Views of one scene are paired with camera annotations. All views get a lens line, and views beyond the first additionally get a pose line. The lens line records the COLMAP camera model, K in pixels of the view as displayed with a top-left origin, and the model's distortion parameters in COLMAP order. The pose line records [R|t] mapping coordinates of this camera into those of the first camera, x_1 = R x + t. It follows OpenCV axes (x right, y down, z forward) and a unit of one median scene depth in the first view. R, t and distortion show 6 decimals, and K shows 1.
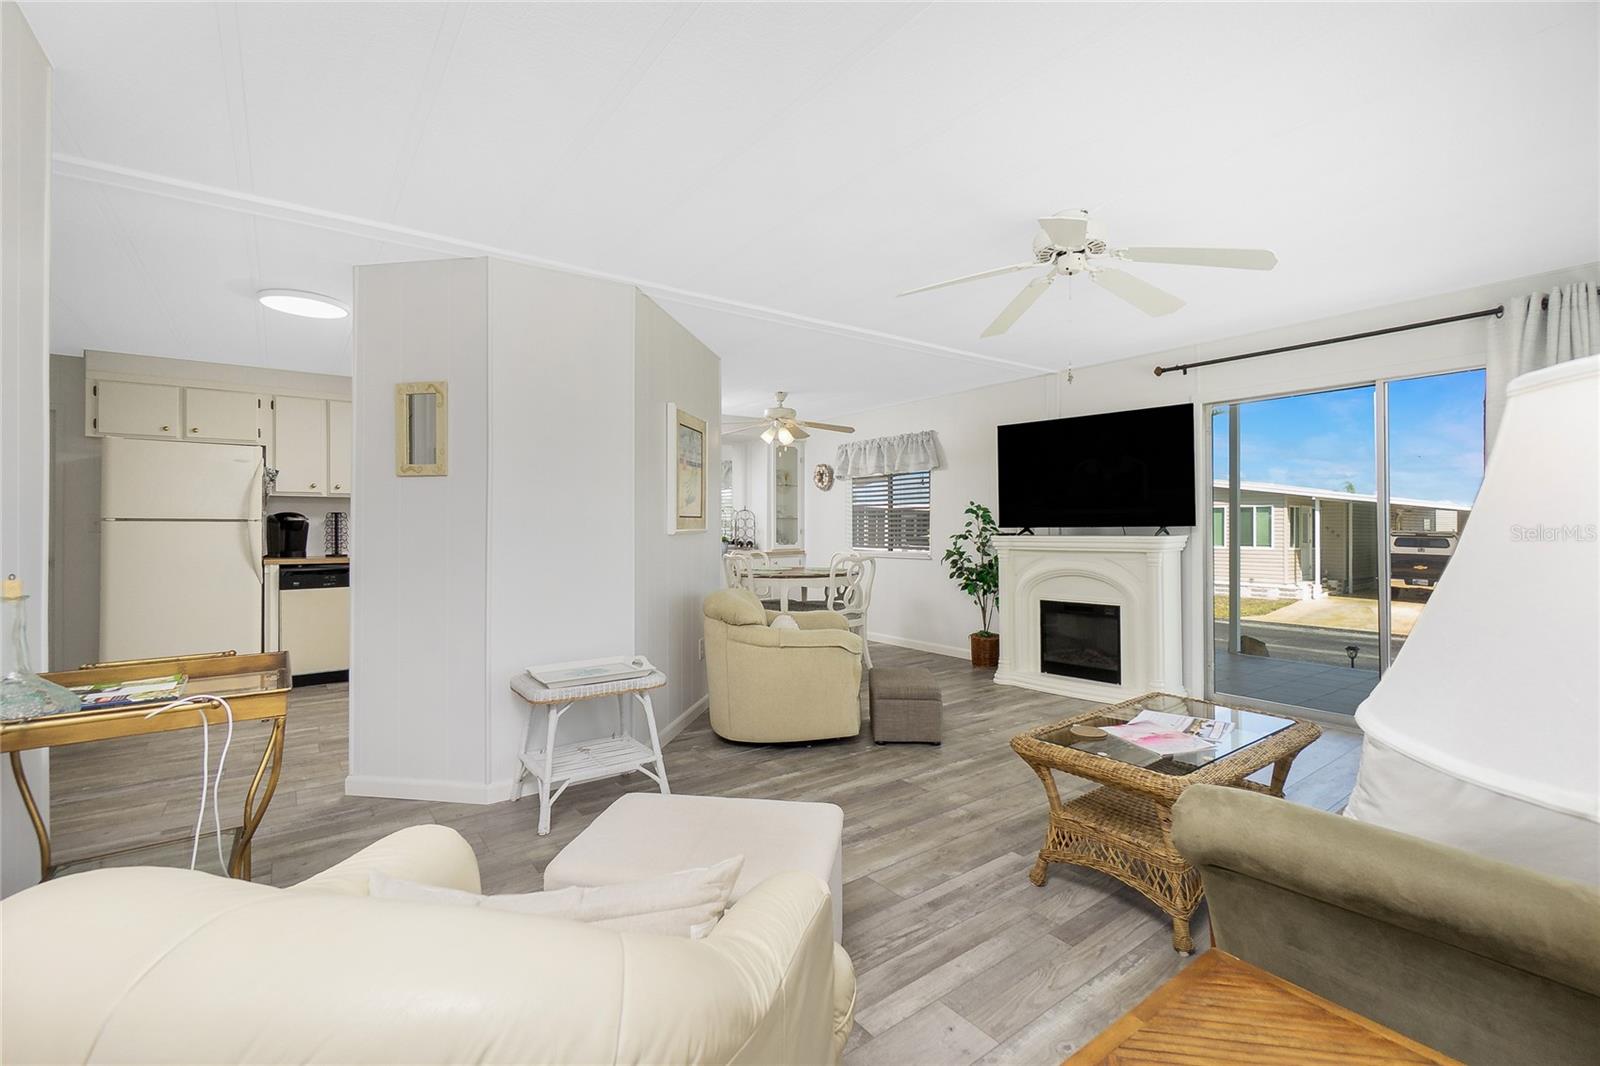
lens RADIAL K [[697.4, 0, 811.8], [0, 697.4, 520.0], [0, 0, 1]] dist [-0.003488, 0.002563]
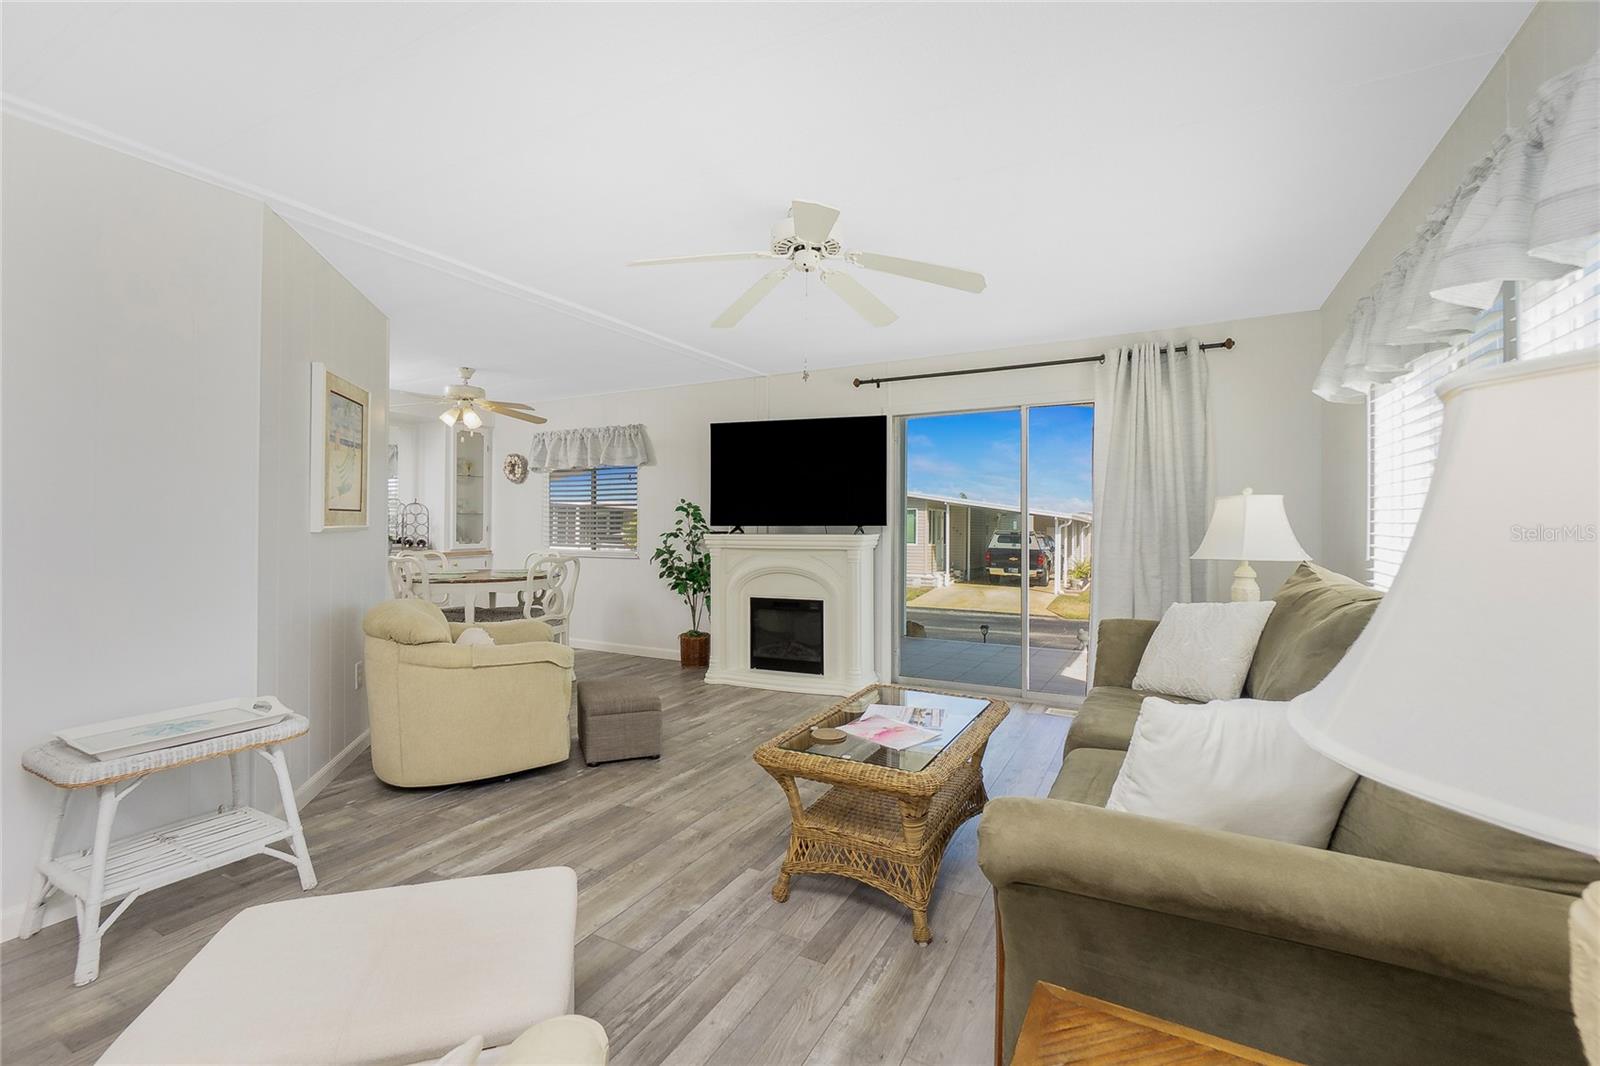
lens RADIAL K [[697.4, 0, 811.8], [0, 697.4, 520.0], [0, 0, 1]] dist [-0.003488, 0.002563]
pose [[0.910036, 0.009760, 0.414414, -0.021570], [-0.011021, 0.999939, 0.000650, 0.000520], [-0.414383, -0.005159, 0.910088, 0.068004]]
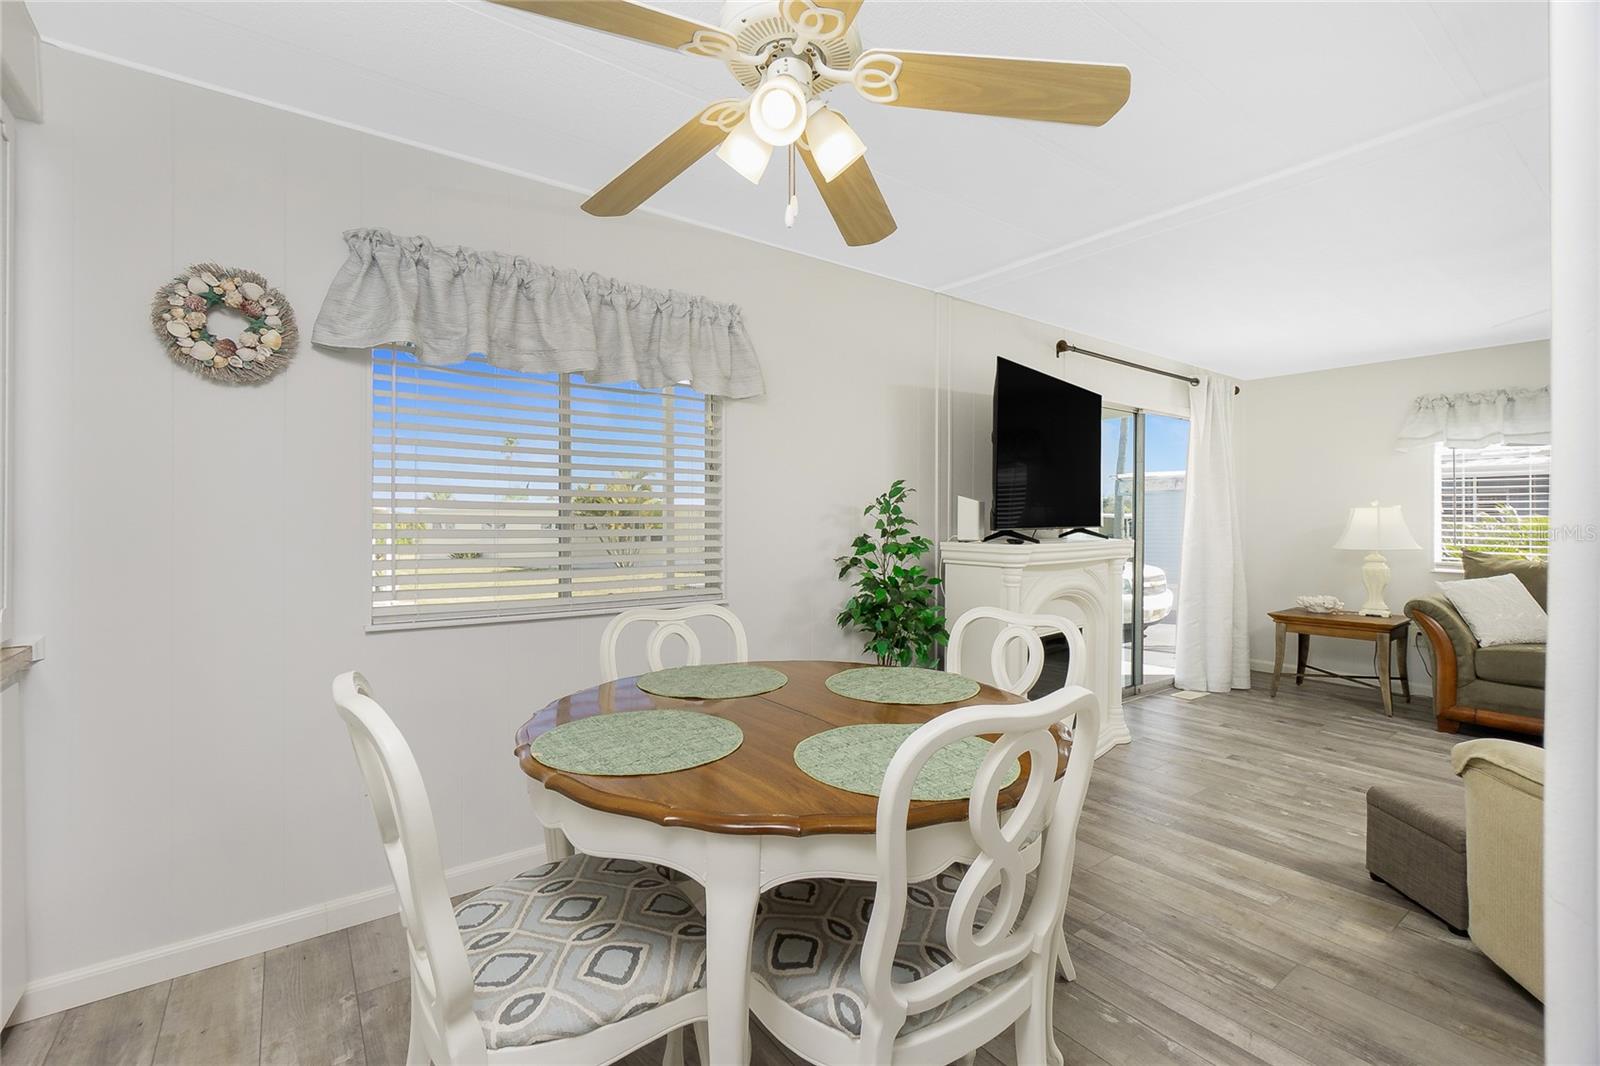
lens RADIAL K [[697.4, 0, 811.8], [0, 697.4, 520.0], [0, 0, 1]] dist [-0.003488, 0.002563]
pose [[0.005754, 0.003279, 0.999978, -0.587735], [-0.010727, 0.999937, -0.003217, 0.008577], [-0.999926, -0.010709, 0.005789, 2.141413]]
